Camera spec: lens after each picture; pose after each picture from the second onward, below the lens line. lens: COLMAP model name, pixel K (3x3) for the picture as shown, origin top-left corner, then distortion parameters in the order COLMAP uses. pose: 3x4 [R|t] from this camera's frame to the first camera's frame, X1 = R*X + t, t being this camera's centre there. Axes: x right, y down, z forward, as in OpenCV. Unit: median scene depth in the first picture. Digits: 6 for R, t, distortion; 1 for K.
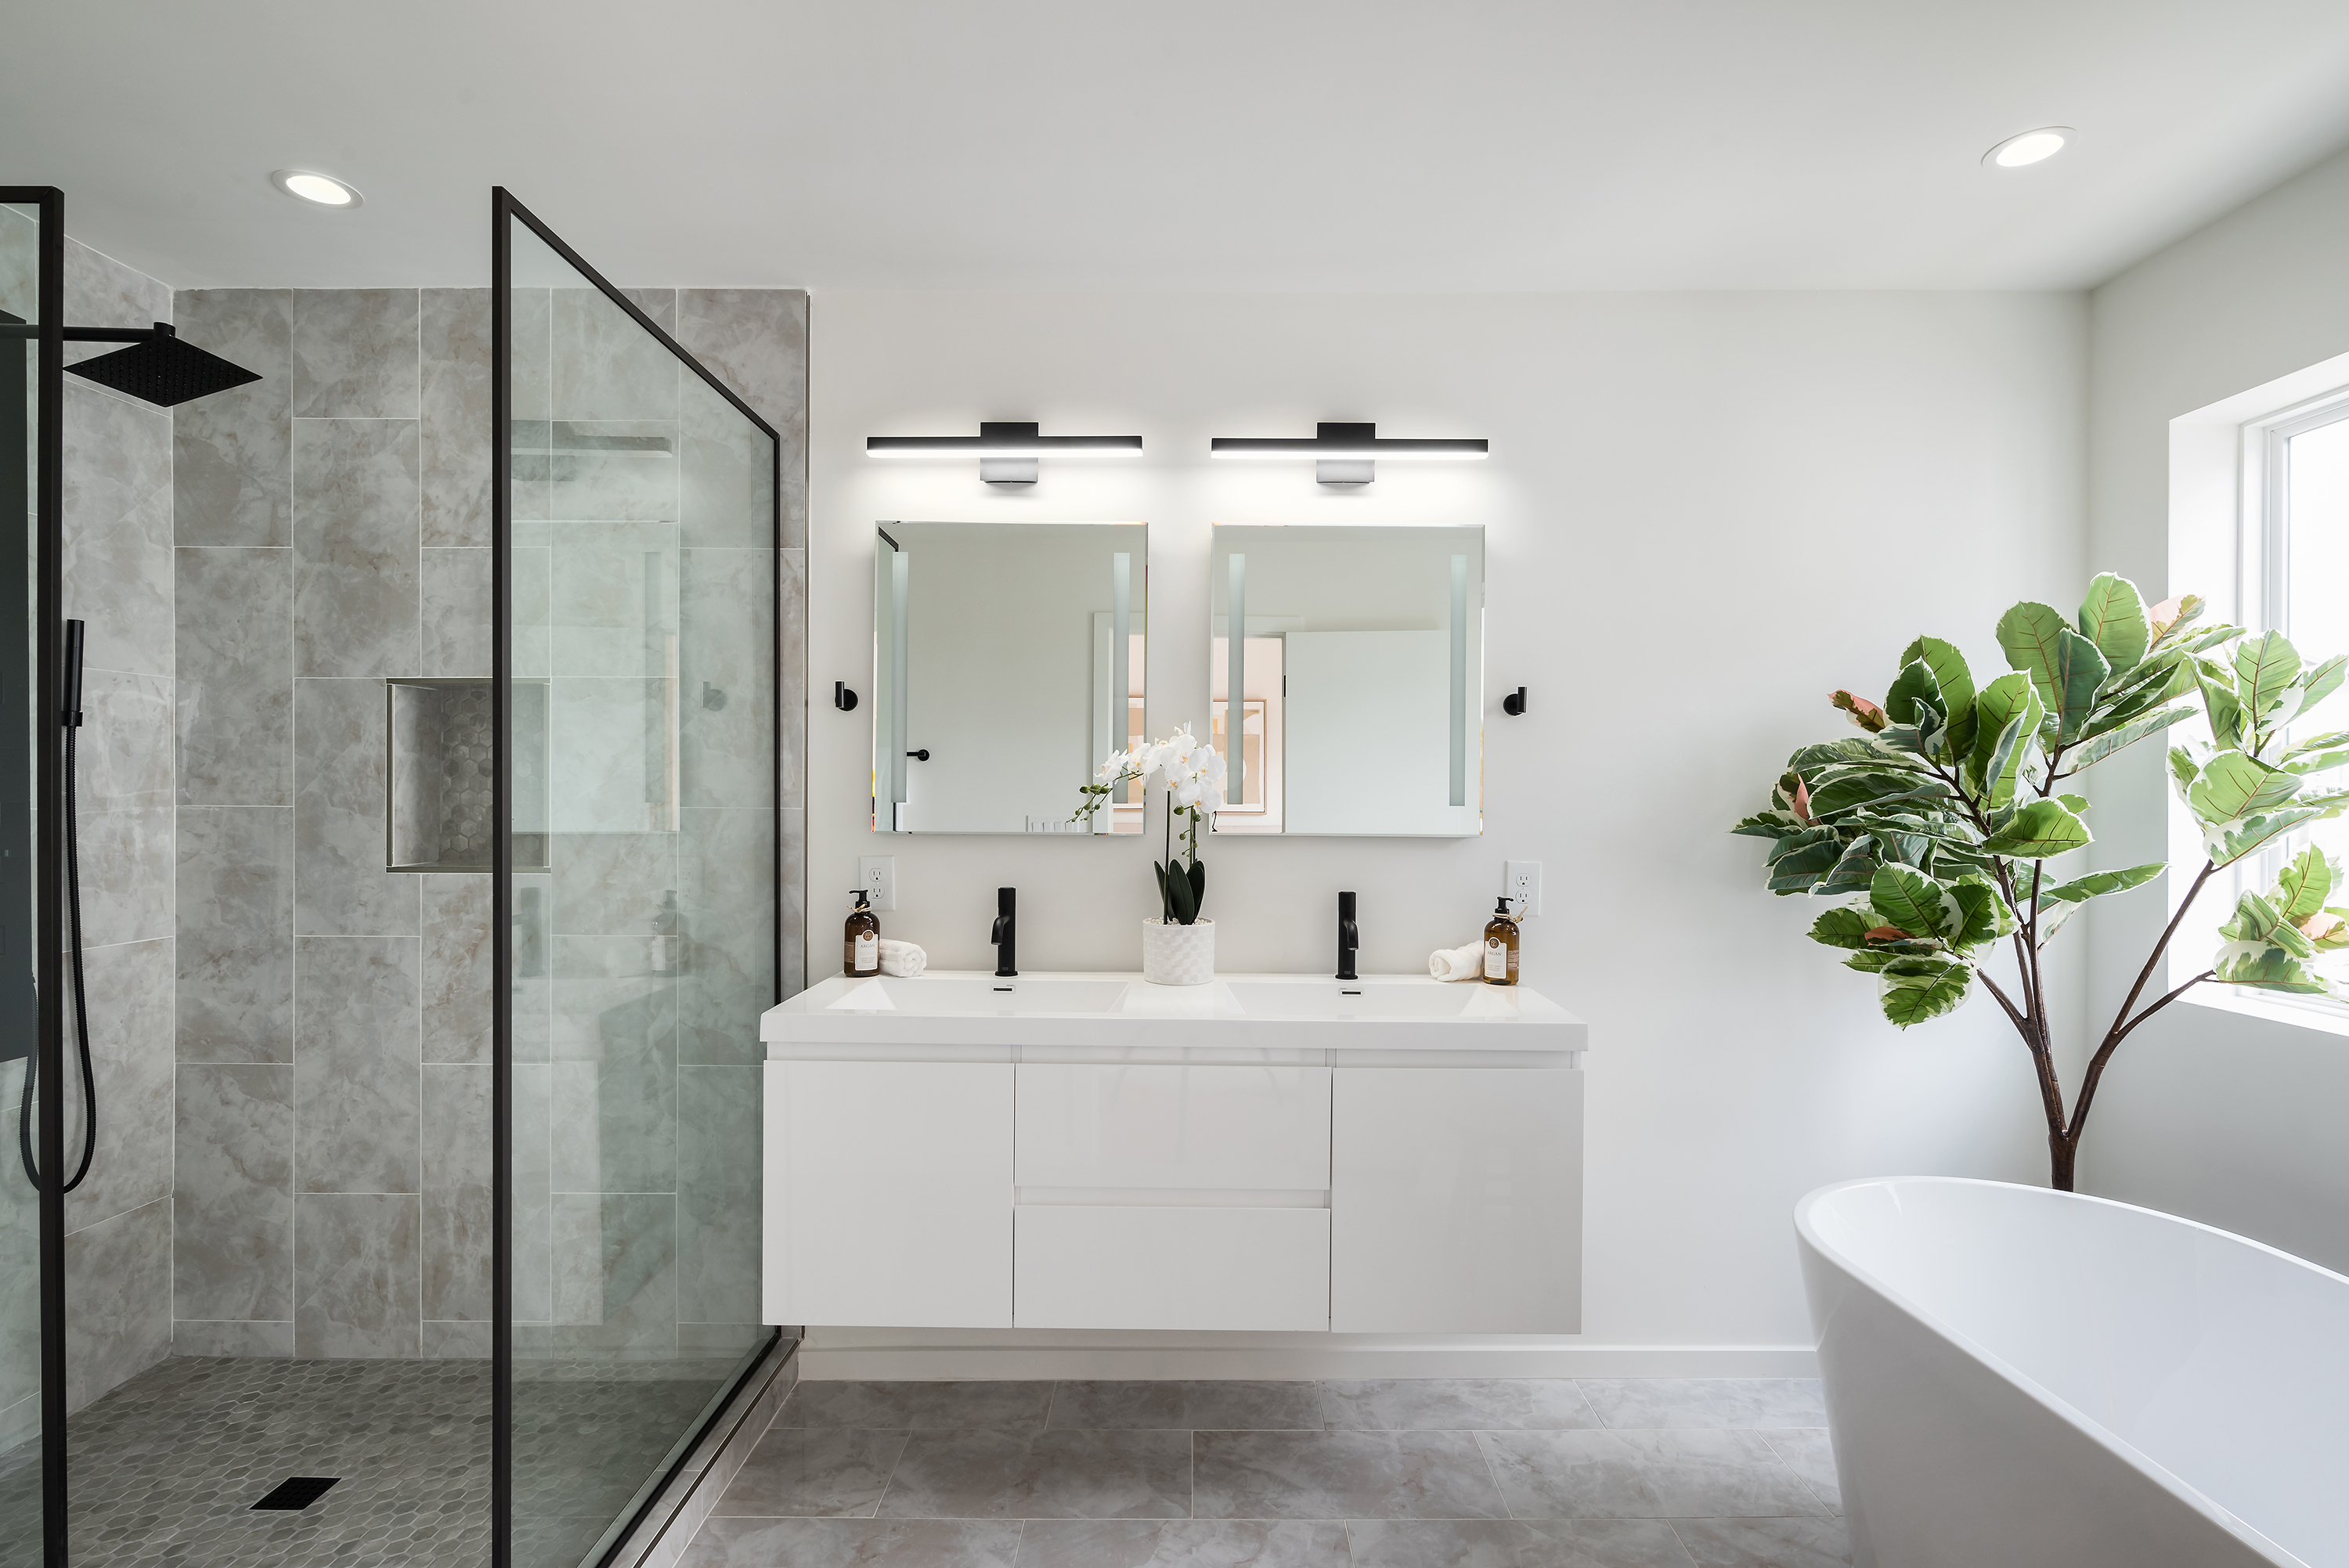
lens RADIAL K [[1131.1, 0, 1174.1], [0, 1131.1, 803.6], [0, 0, 1]] dist [-0.002160, -0.001504]
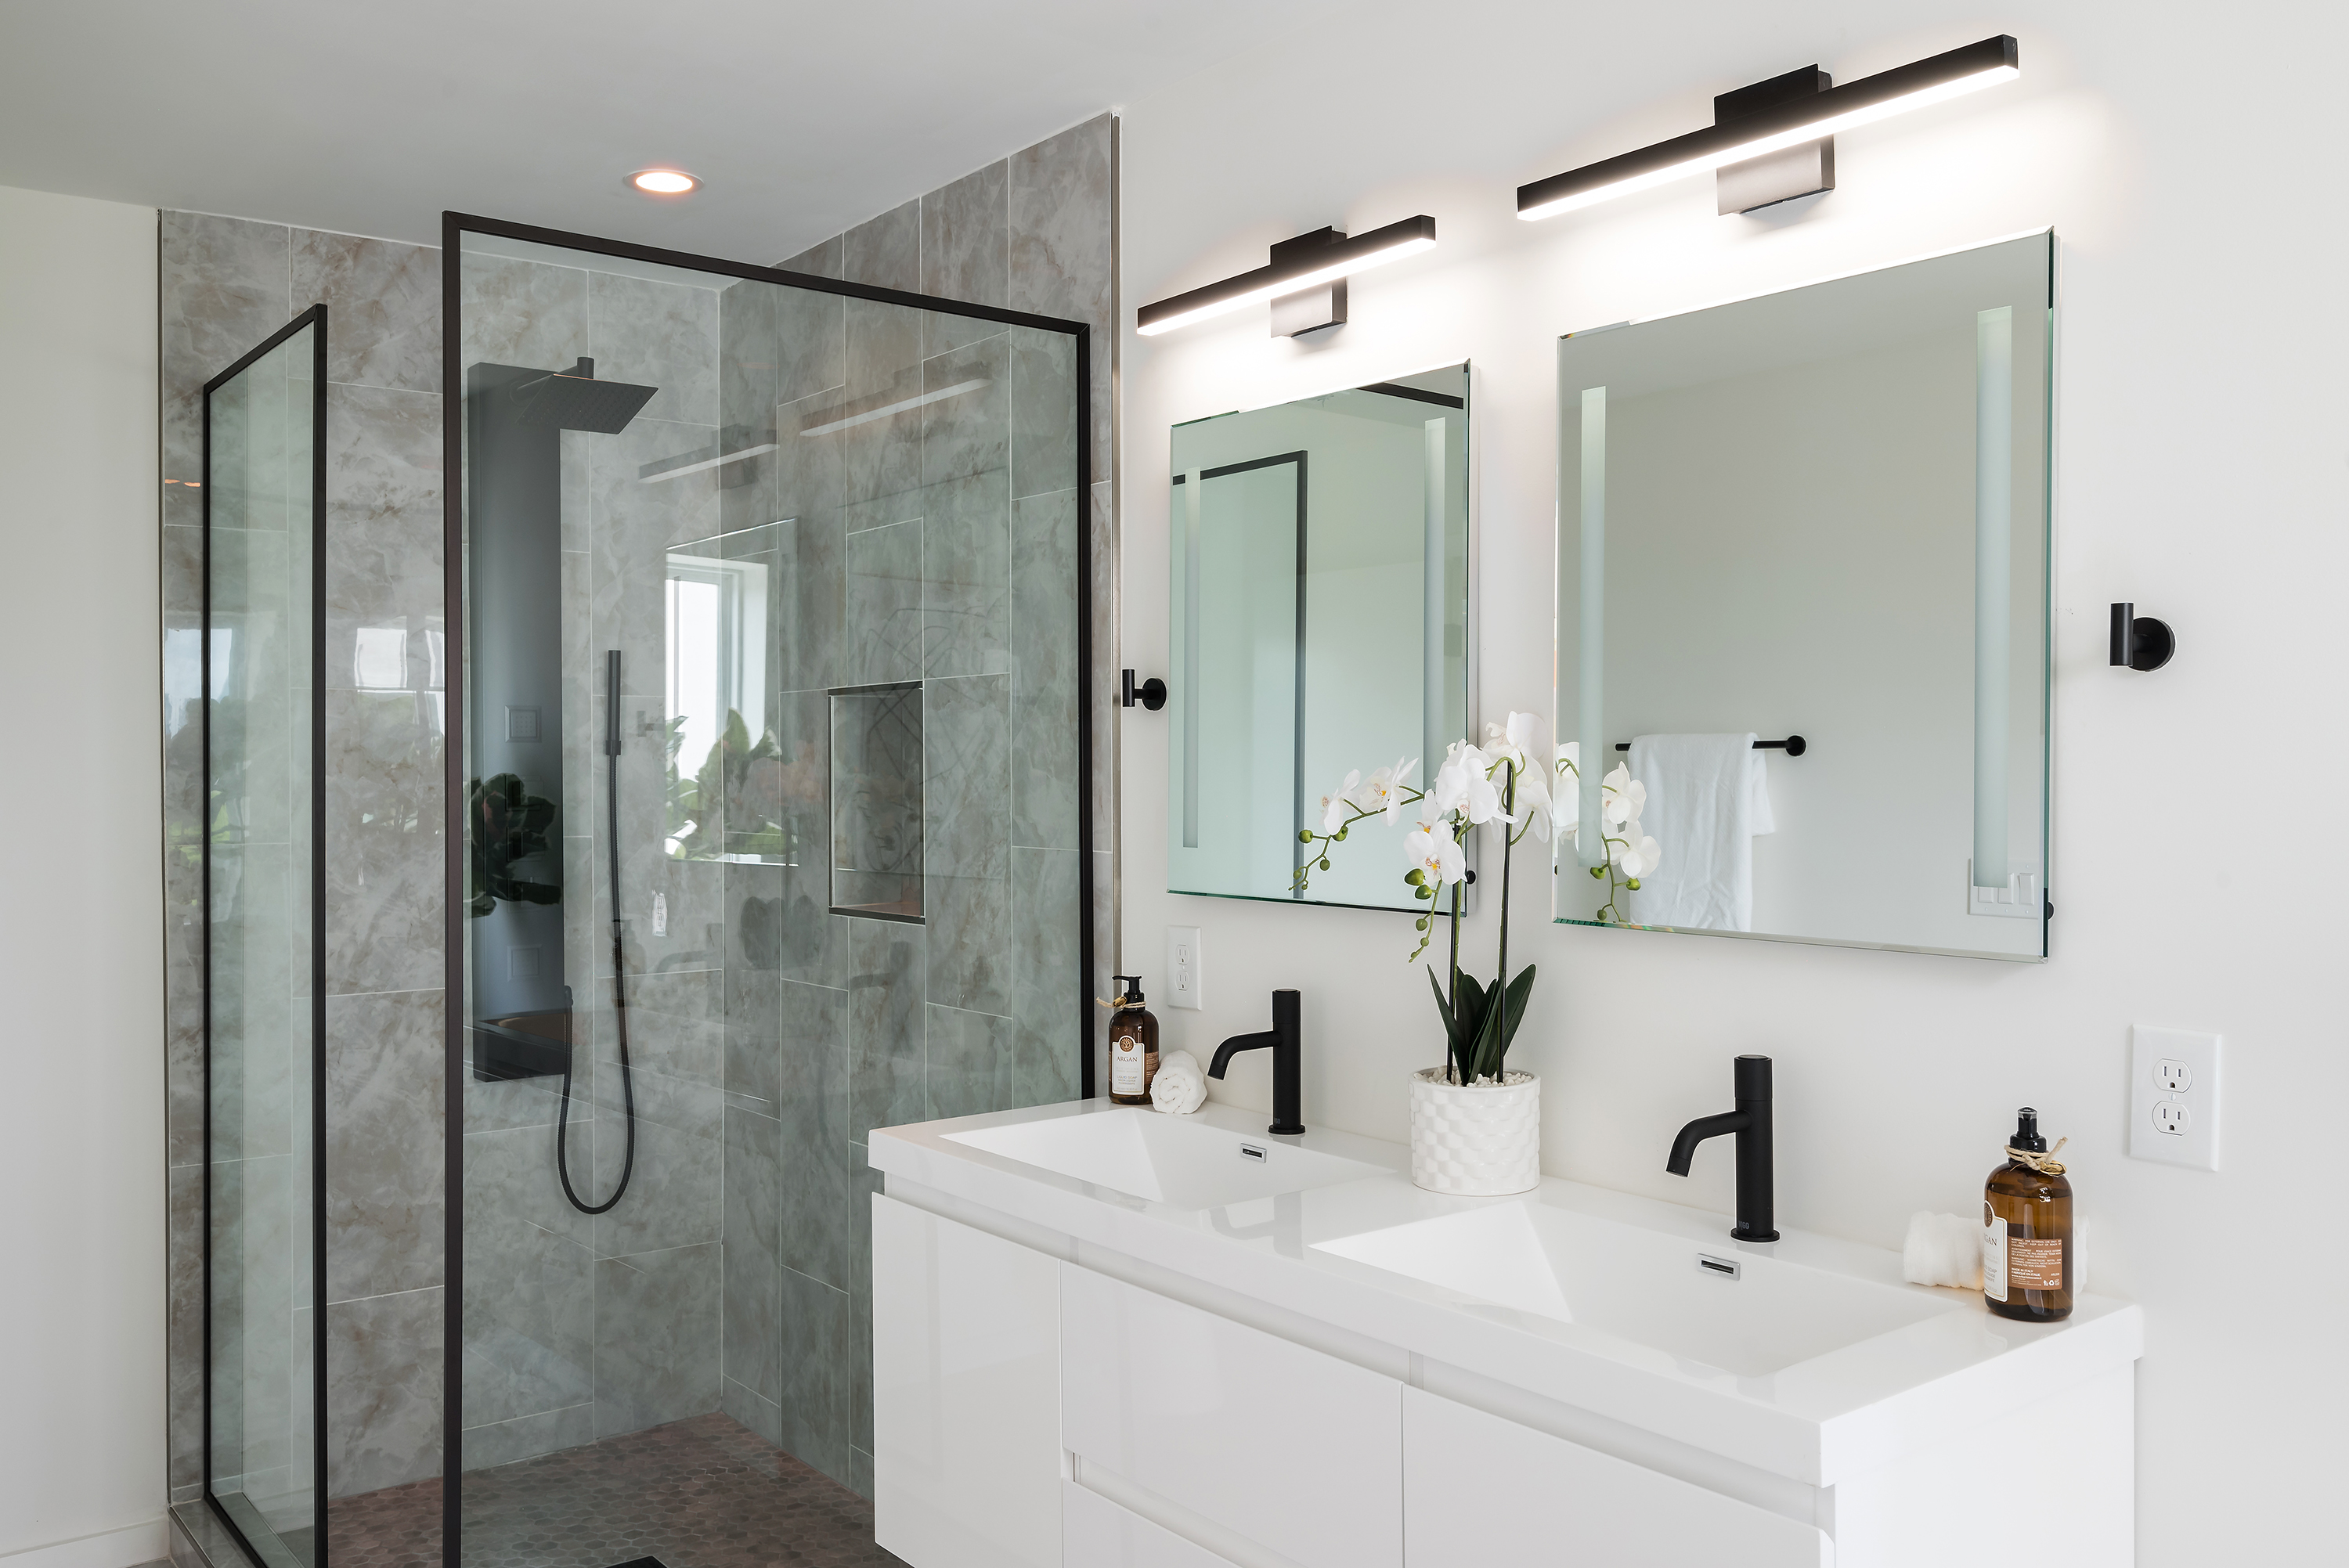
lens RADIAL K [[1957.4, 0, 1170.7], [0, 1957.4, 773.5], [0, 0, 1]] dist [-0.007932, -0.013276]
pose [[0.606257, -0.004876, -0.795254, 0.657804], [-0.004052, 0.999949, -0.009221, -0.033694], [0.795259, 0.008813, 0.606206, 0.300541]]
